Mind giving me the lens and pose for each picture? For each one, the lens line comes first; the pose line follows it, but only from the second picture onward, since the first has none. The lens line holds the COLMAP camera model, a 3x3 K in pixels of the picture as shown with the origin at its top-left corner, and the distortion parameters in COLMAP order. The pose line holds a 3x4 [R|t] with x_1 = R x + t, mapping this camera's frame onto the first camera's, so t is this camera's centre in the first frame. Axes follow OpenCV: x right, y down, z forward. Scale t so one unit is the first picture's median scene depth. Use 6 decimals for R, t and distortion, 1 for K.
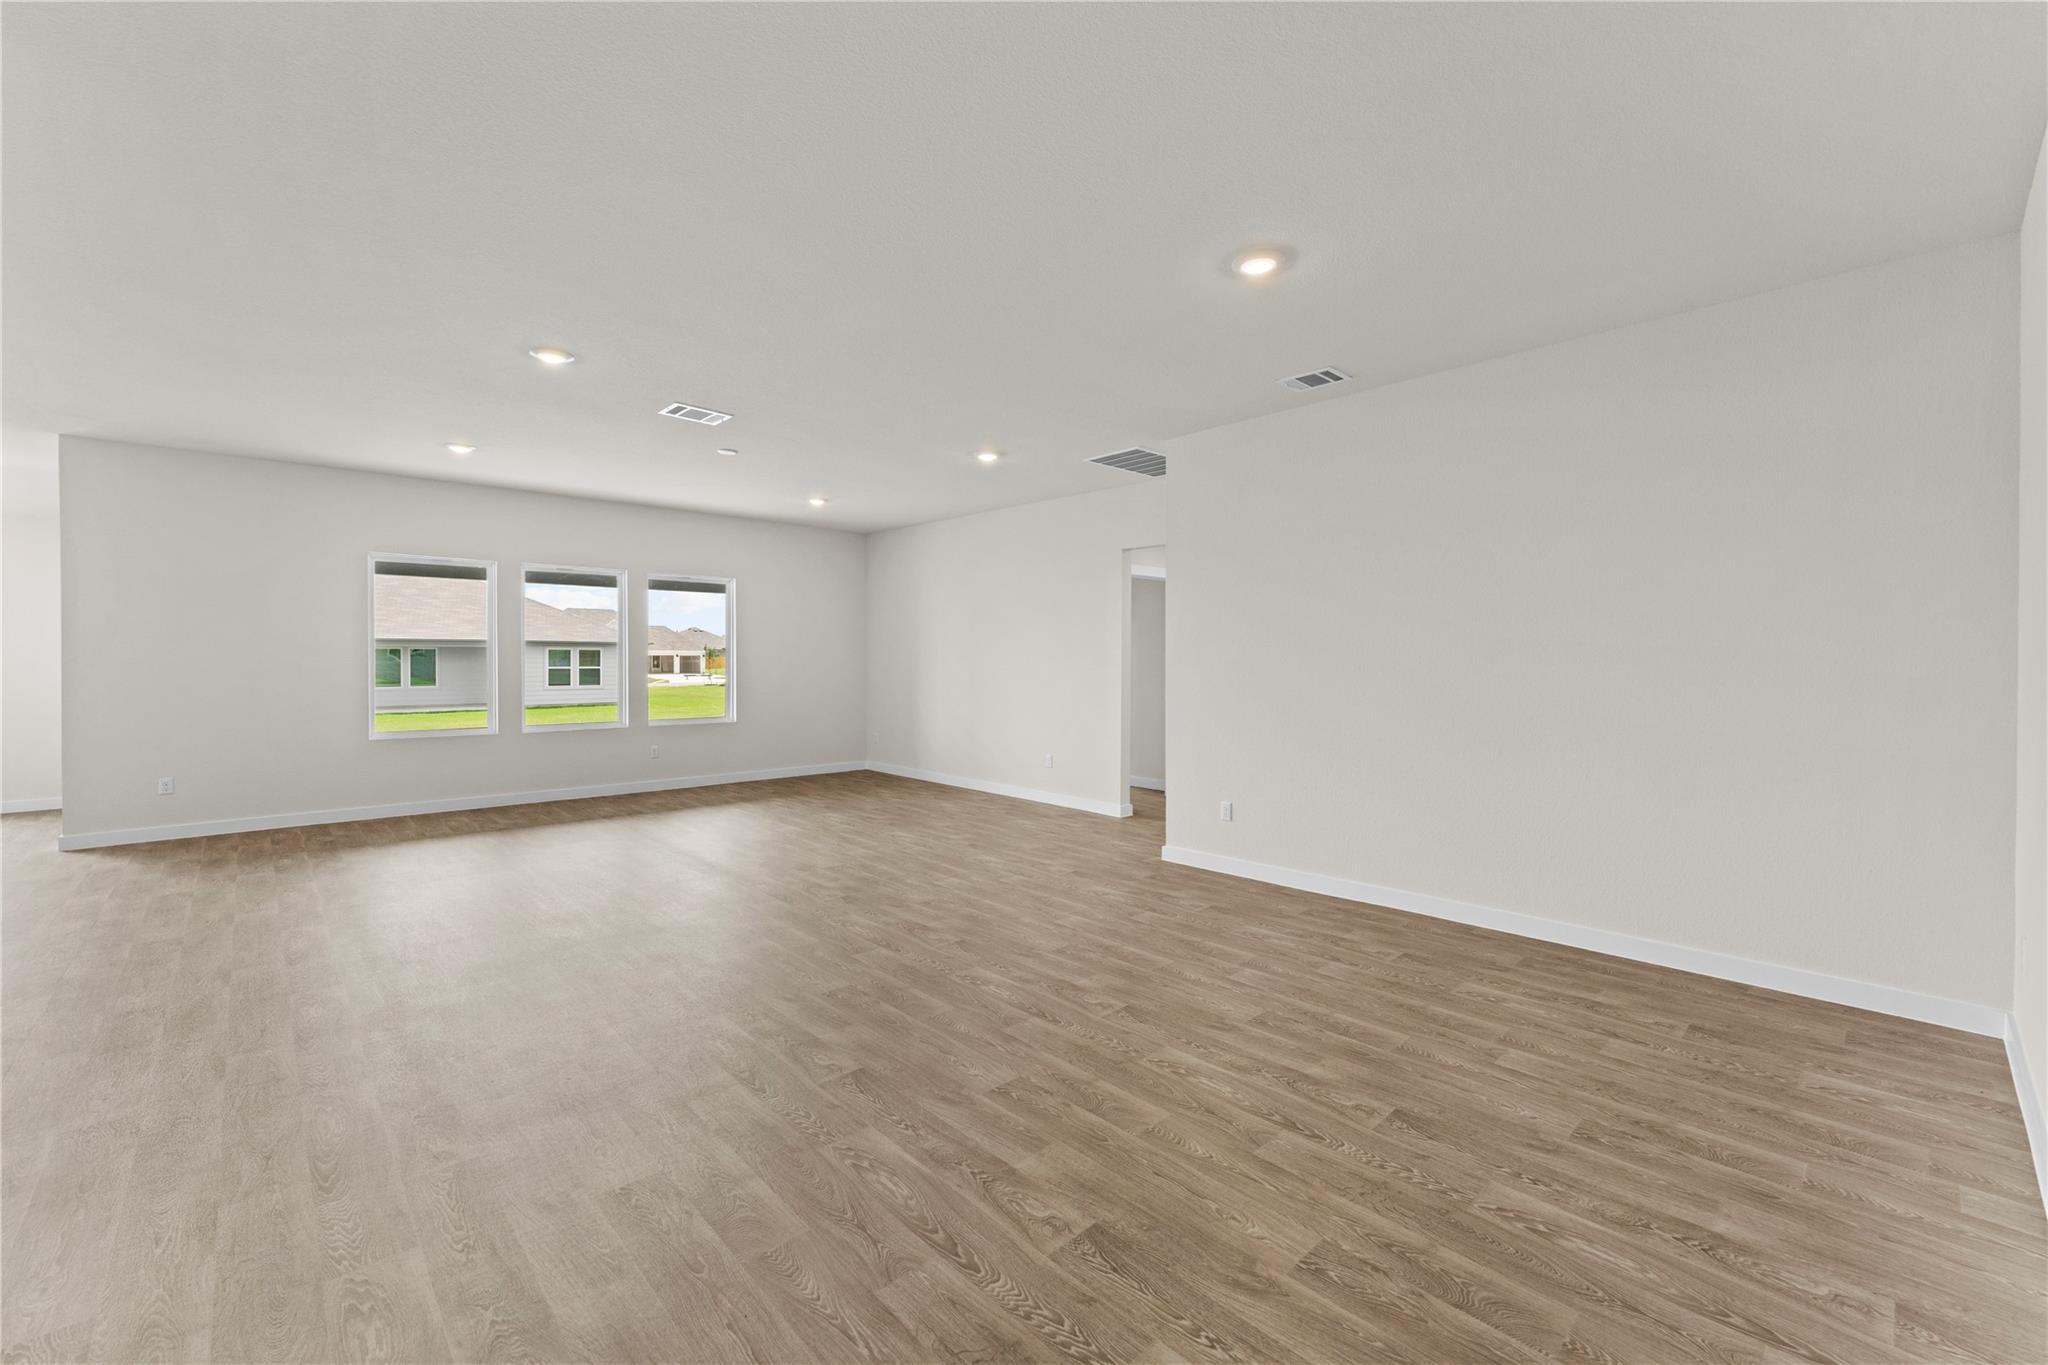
lens RADIAL K [[831.9, 0, 1027.4], [0, 831.9, 655.9], [0, 0, 1]] dist [0.001276, -0.000411]
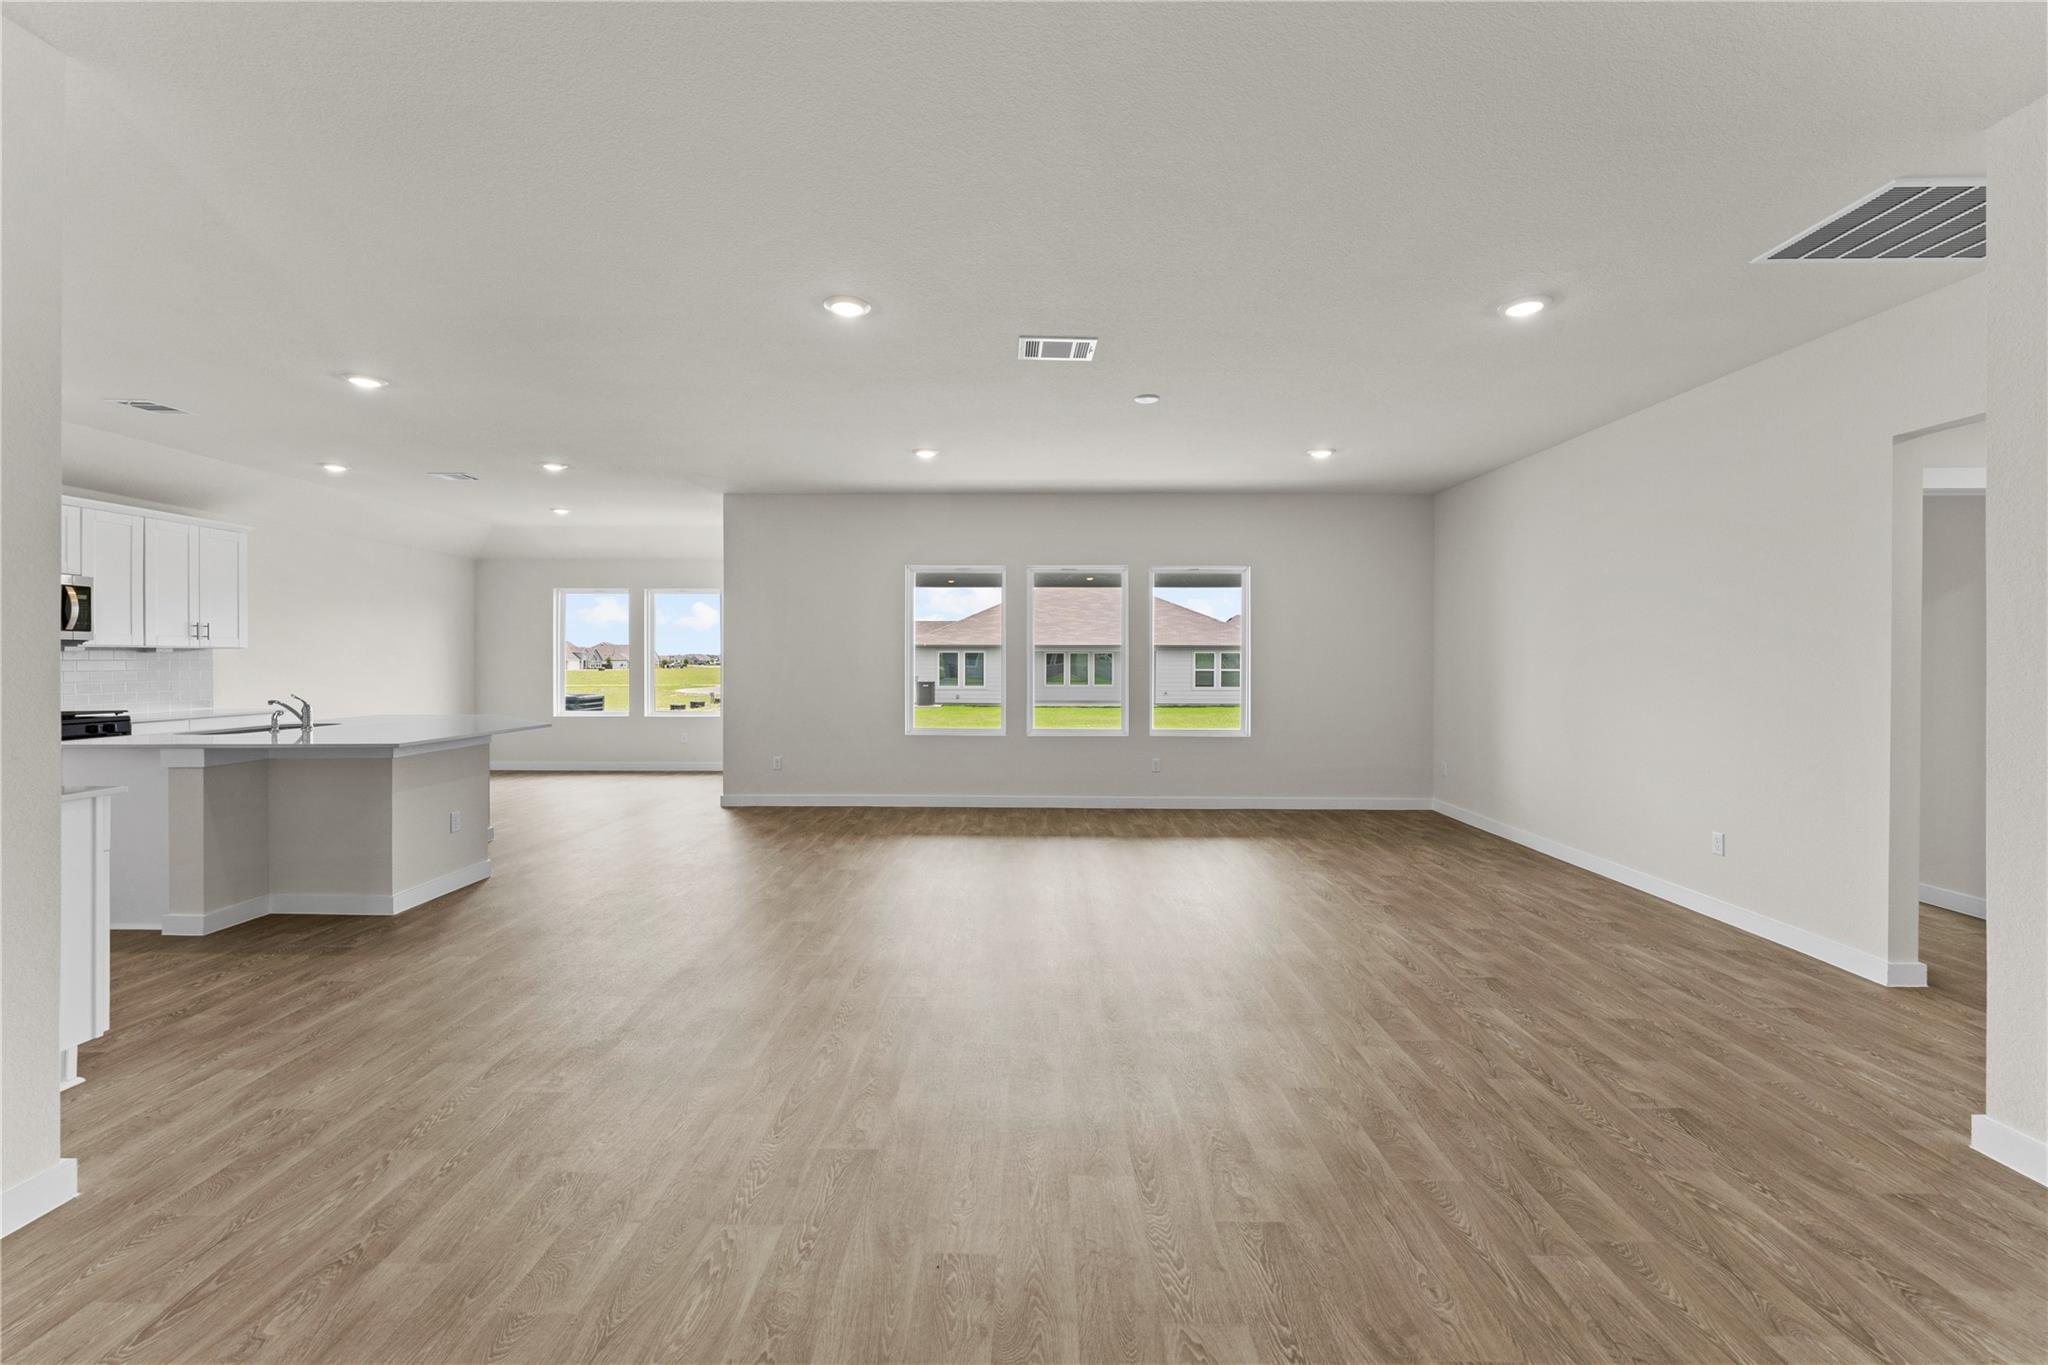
lens RADIAL K [[835.1, 0, 1015.1], [0, 835.1, 662.4], [0, 0, 1]] dist [-0.001121, -0.000277]
pose [[0.717802, 0.000485, -0.696248, 0.080738], [0.002704, 0.999990, 0.003485, 0.000395], [0.696242, -0.004384, 0.717793, 0.275999]]
